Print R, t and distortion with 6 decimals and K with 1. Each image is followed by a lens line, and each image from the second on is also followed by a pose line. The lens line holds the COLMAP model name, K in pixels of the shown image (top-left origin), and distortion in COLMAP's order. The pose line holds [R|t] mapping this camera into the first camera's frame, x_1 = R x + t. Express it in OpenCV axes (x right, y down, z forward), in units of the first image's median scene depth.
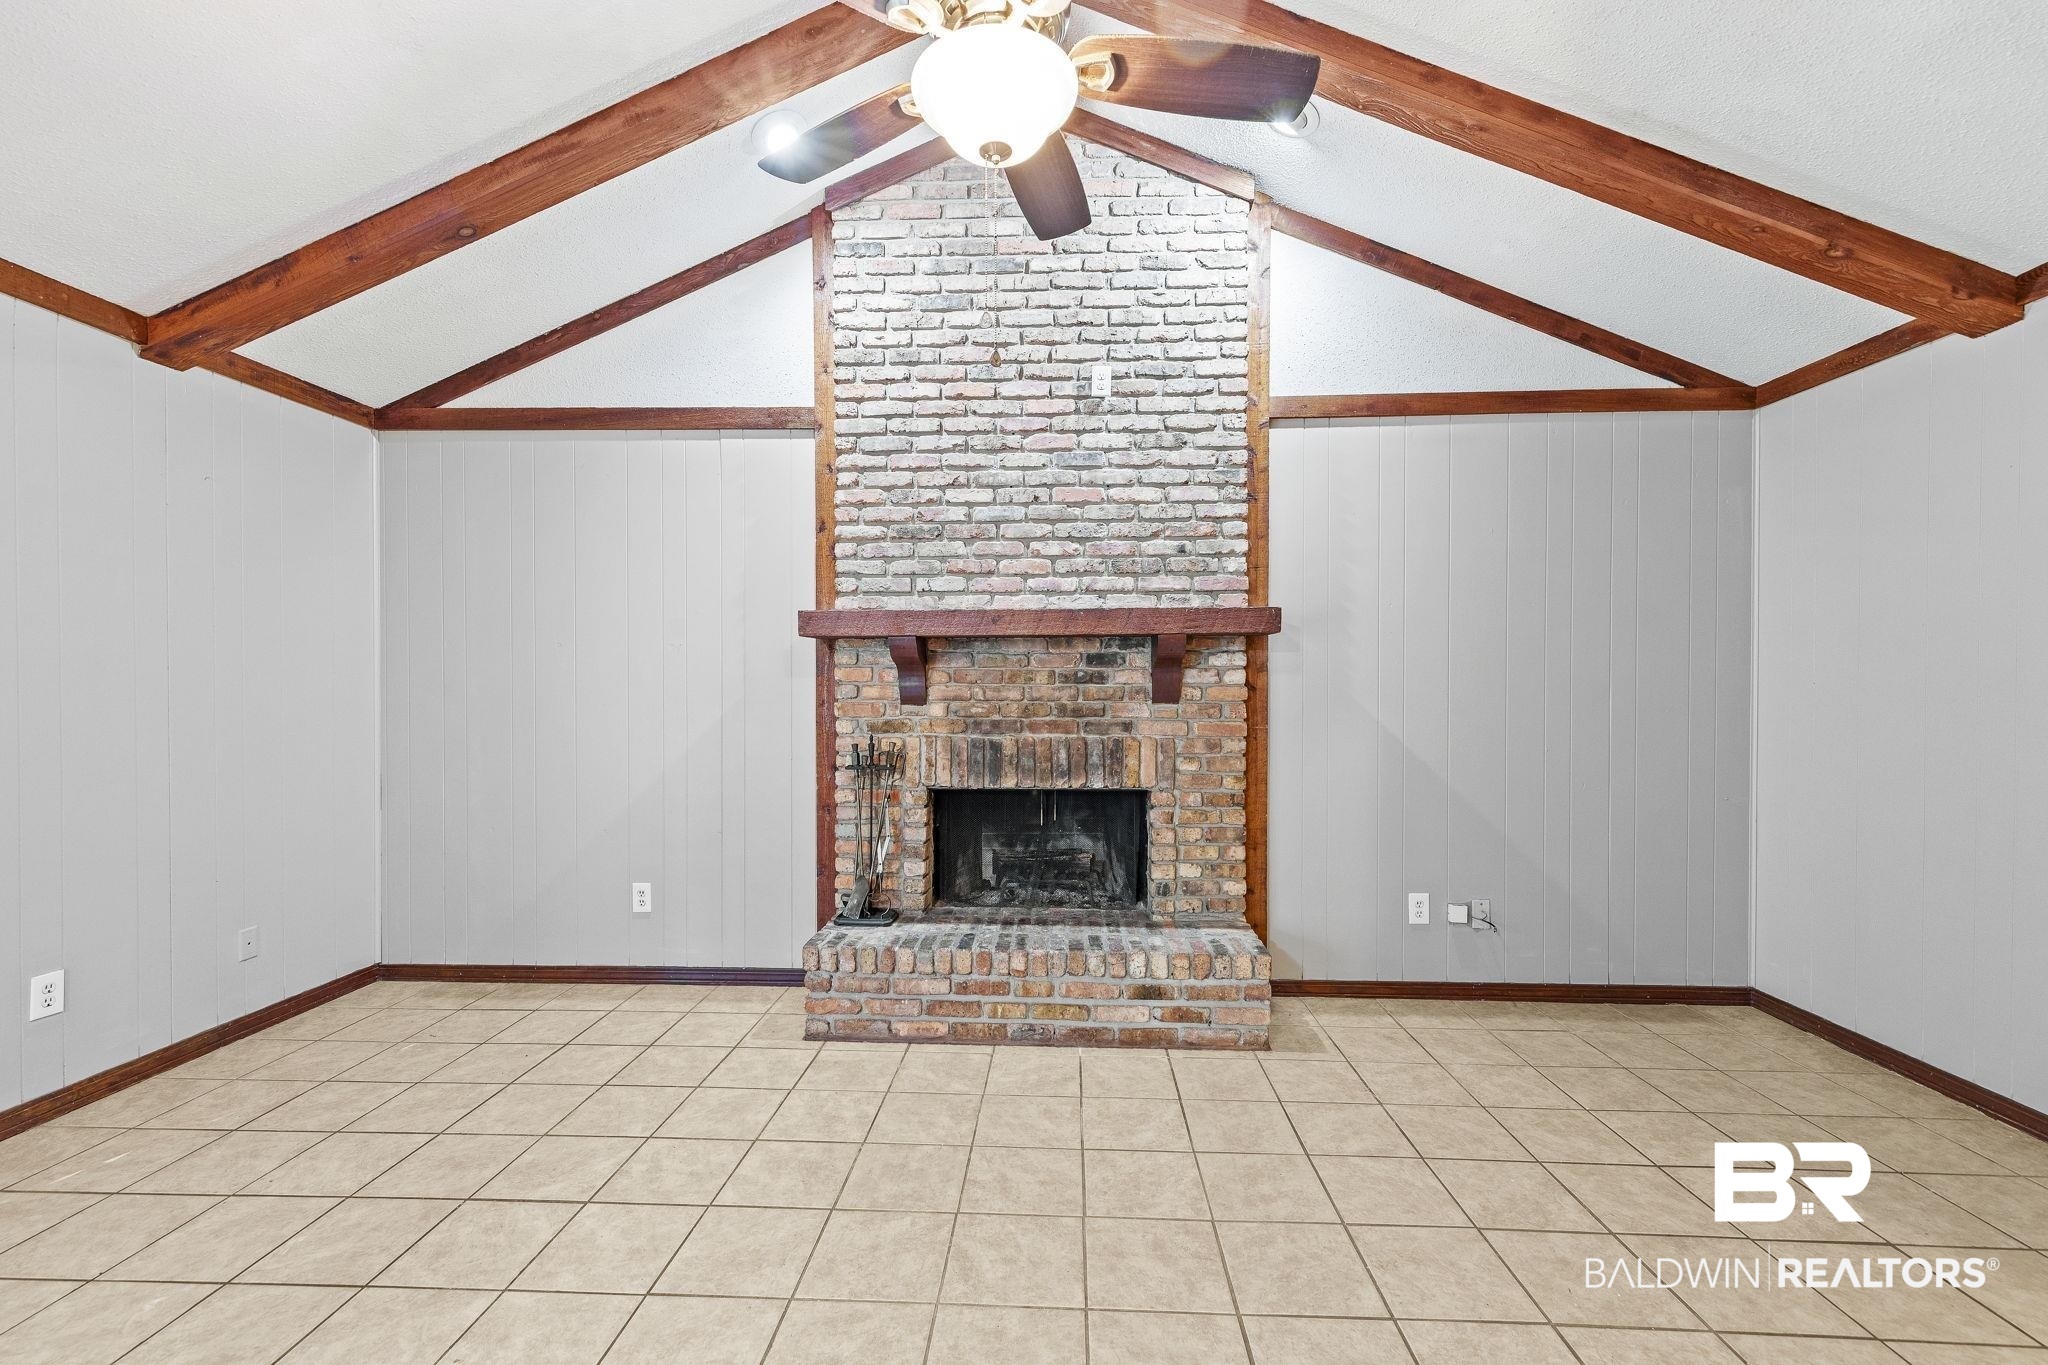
lens RADIAL K [[849.3, 0, 1023.6], [0, 849.3, 692.8], [0, 0, 1]] dist [0.003789, 0.000243]
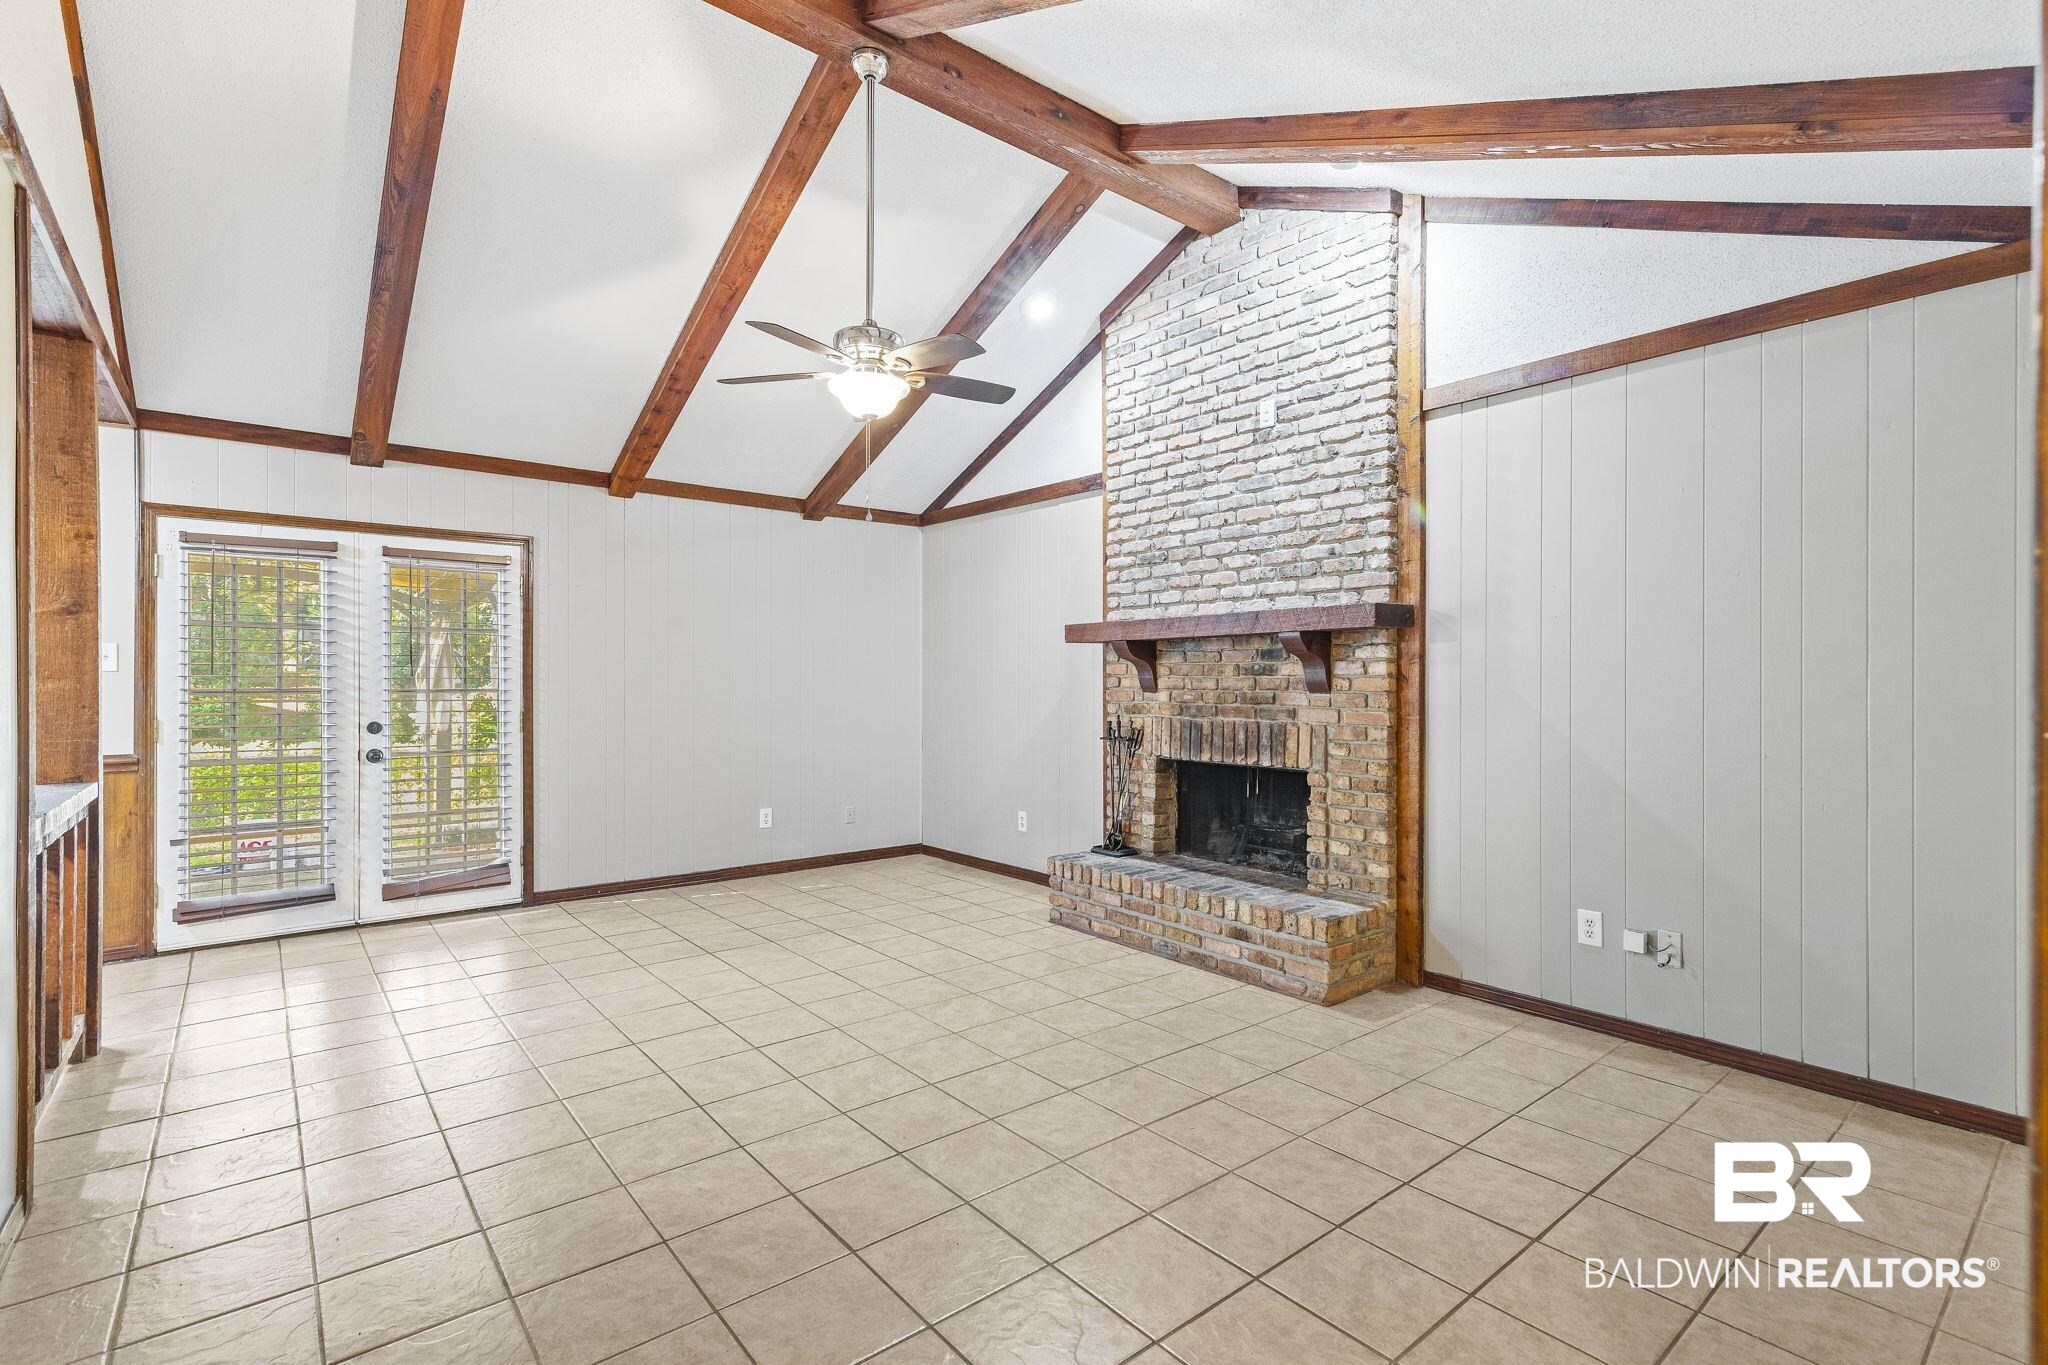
lens RADIAL K [[937.6, 0, 1020.6], [0, 937.6, 679.0], [0, 0, 1]] dist [-0.000682, 0.000207]
pose [[0.667960, -0.001043, -0.744196, 0.808286], [-0.005035, 0.999970, -0.005921, 0.003171], [0.744180, 0.007702, 0.667935, -0.097653]]
